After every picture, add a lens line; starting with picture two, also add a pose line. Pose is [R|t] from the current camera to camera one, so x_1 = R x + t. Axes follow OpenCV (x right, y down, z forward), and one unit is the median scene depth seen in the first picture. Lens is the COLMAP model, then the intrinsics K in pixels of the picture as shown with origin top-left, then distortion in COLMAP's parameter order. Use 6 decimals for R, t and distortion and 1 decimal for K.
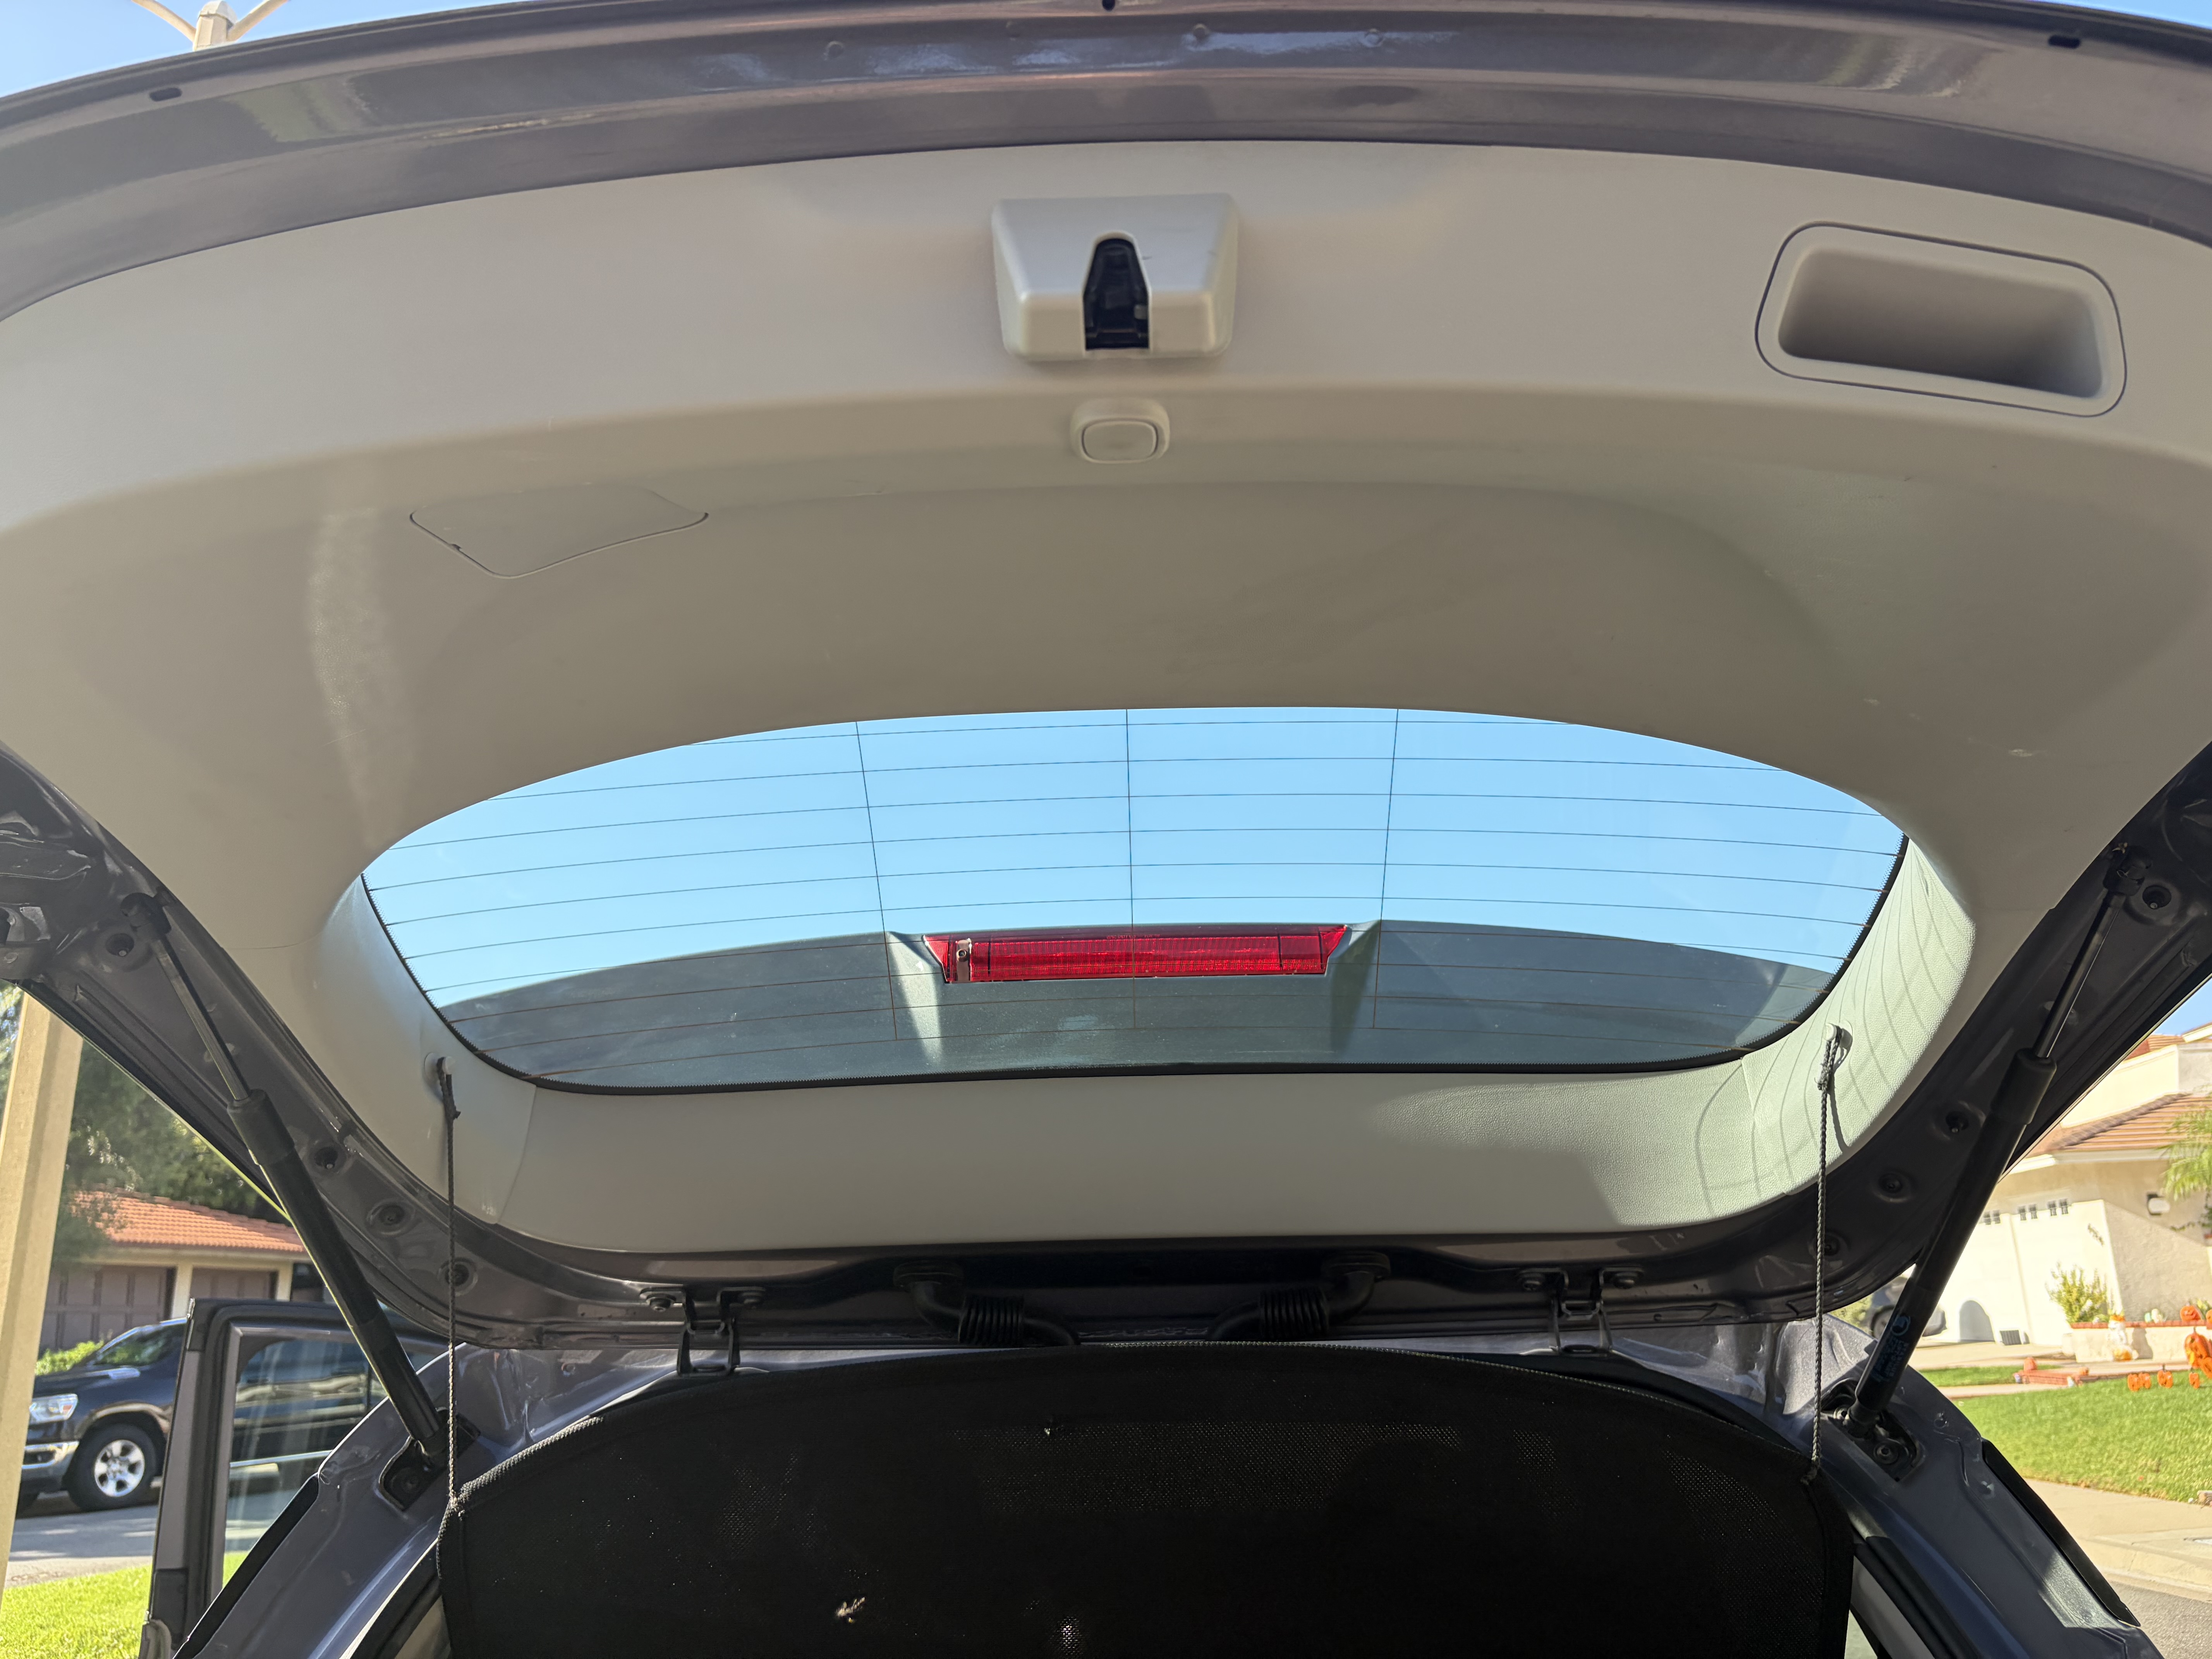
lens RADIAL K [[1637.3, 0, 1108.0], [0, 1637.3, 826.6], [0, 0, 1]] dist [0.035559, -0.039661]
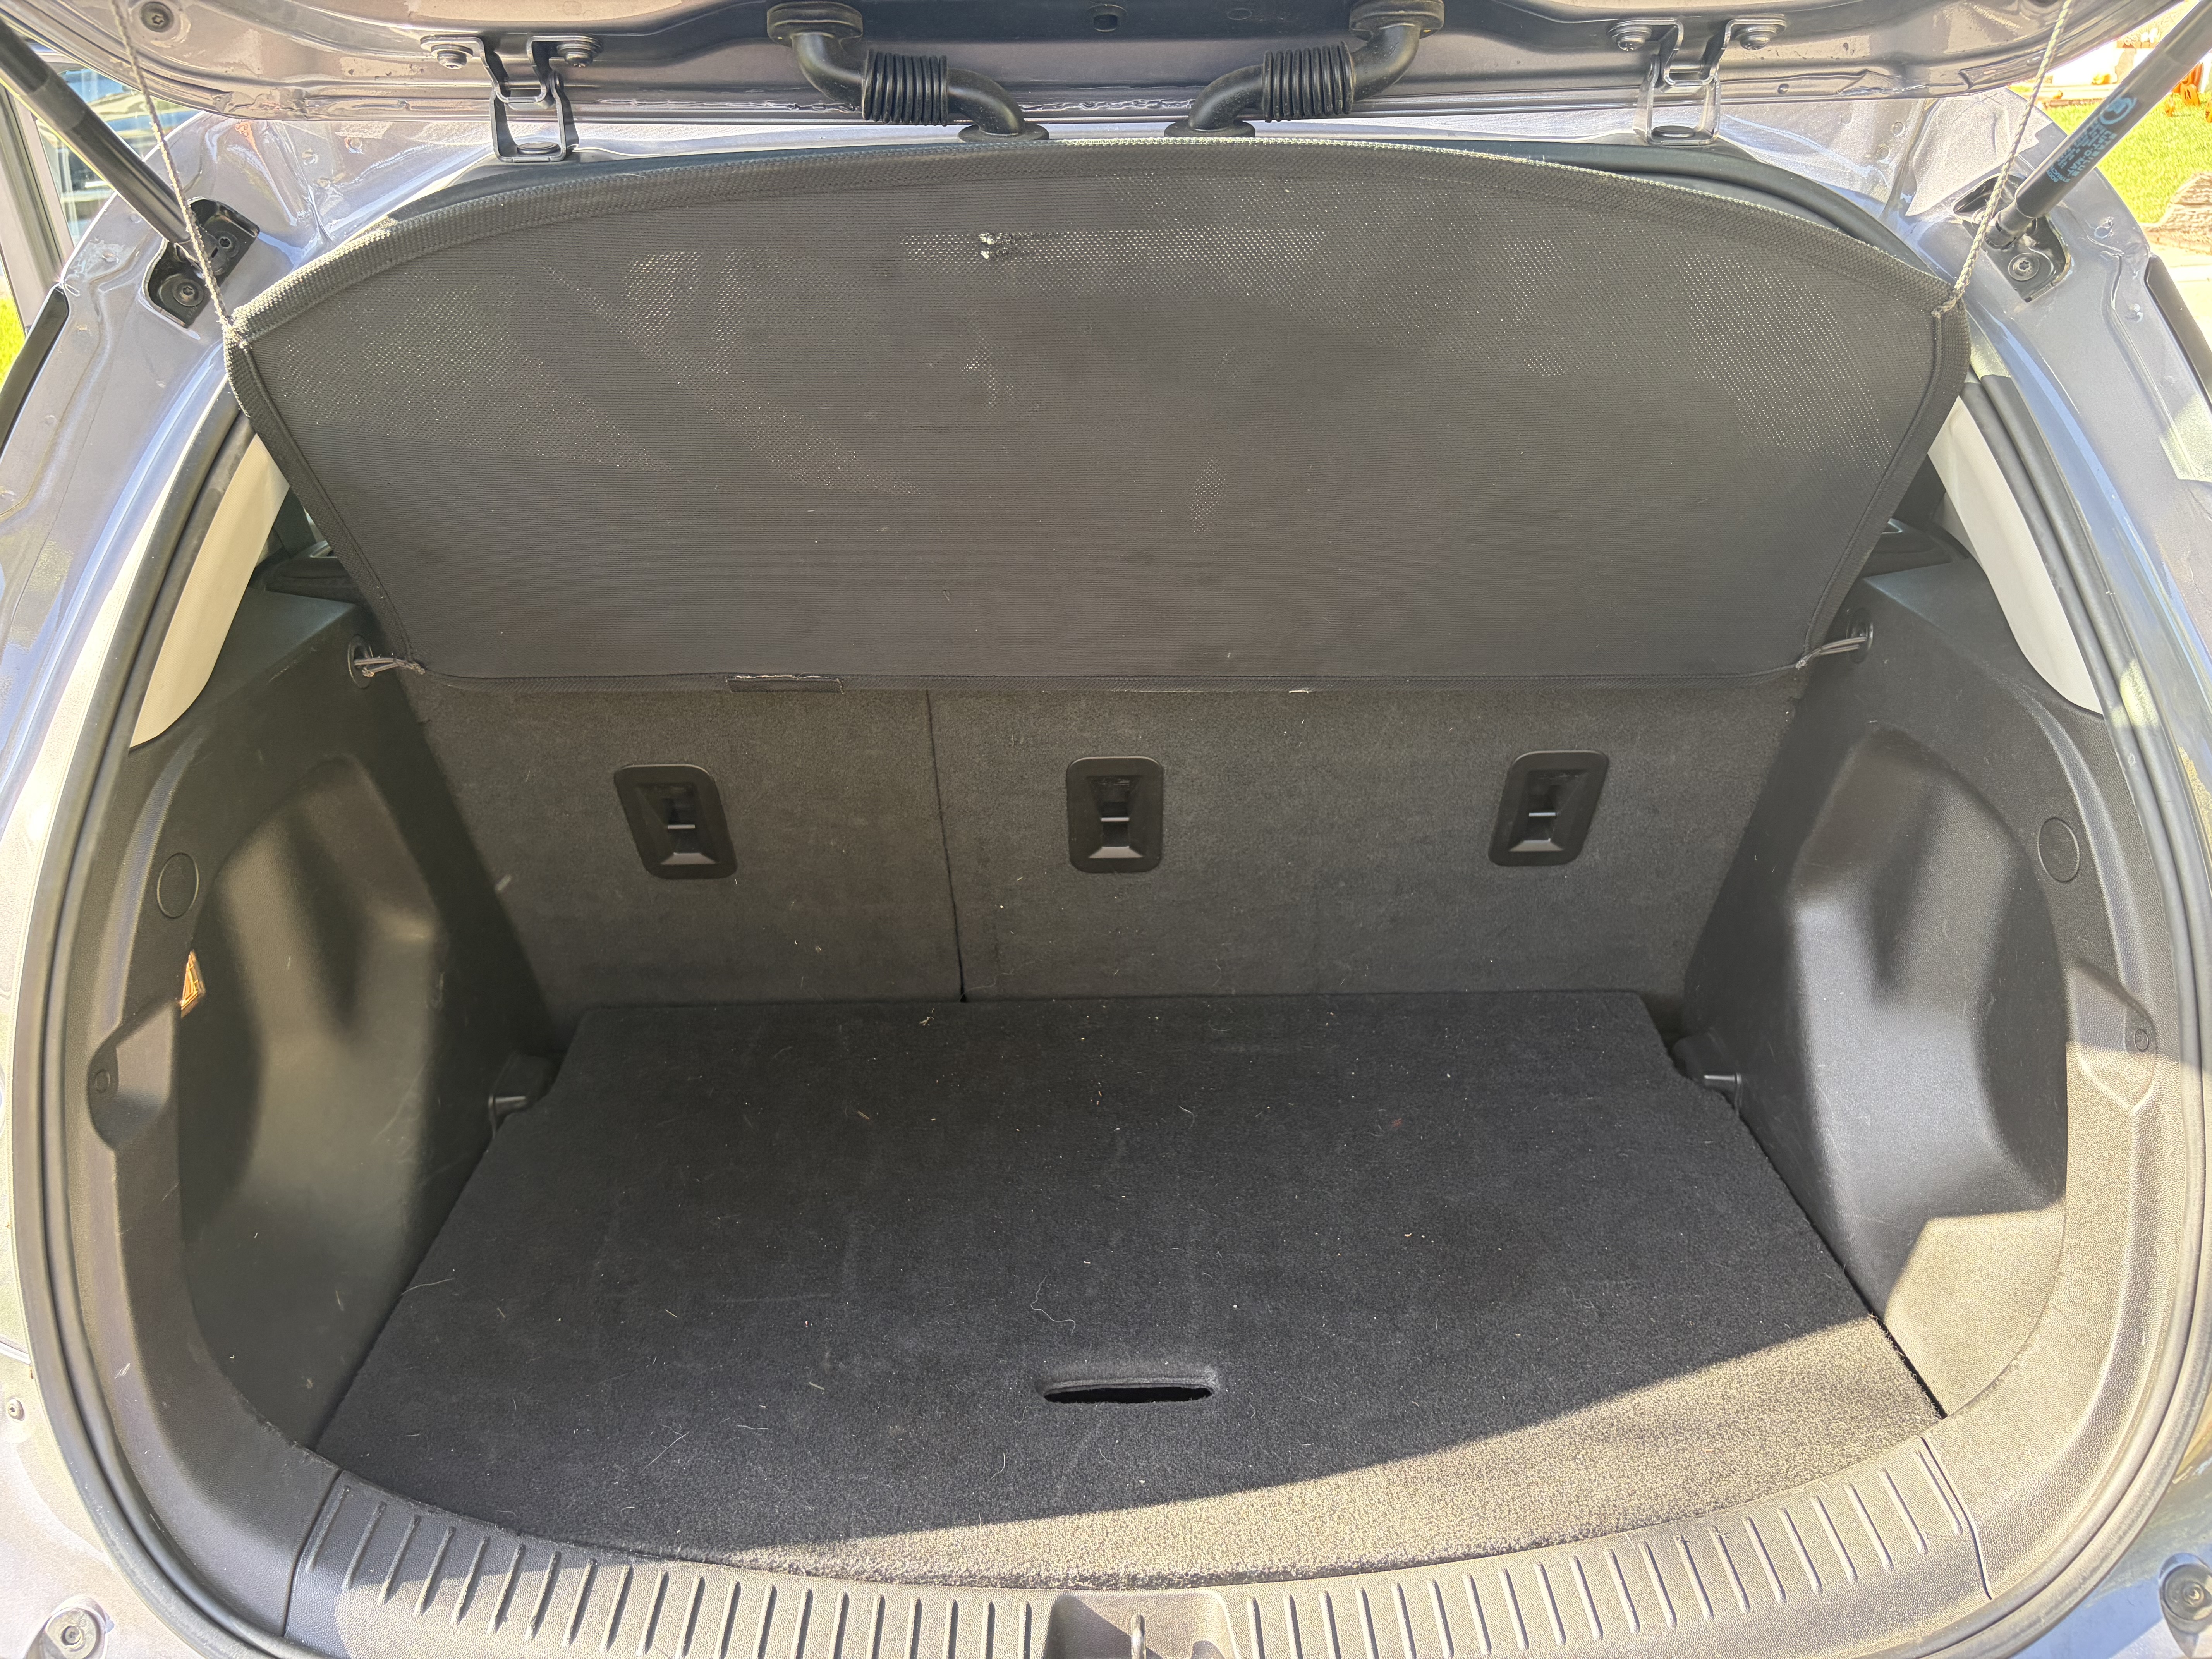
lens RADIAL K [[1637.3, 0, 1113.9], [0, 1637.3, 829.4], [0, 0, 1]] dist [0.035559, -0.039661]
pose [[0.999329, -0.008863, 0.035544, -0.005403], [-0.017513, 0.736632, 0.676067, 0.040845], [-0.032175, -0.676236, 0.735982, 0.218867]]
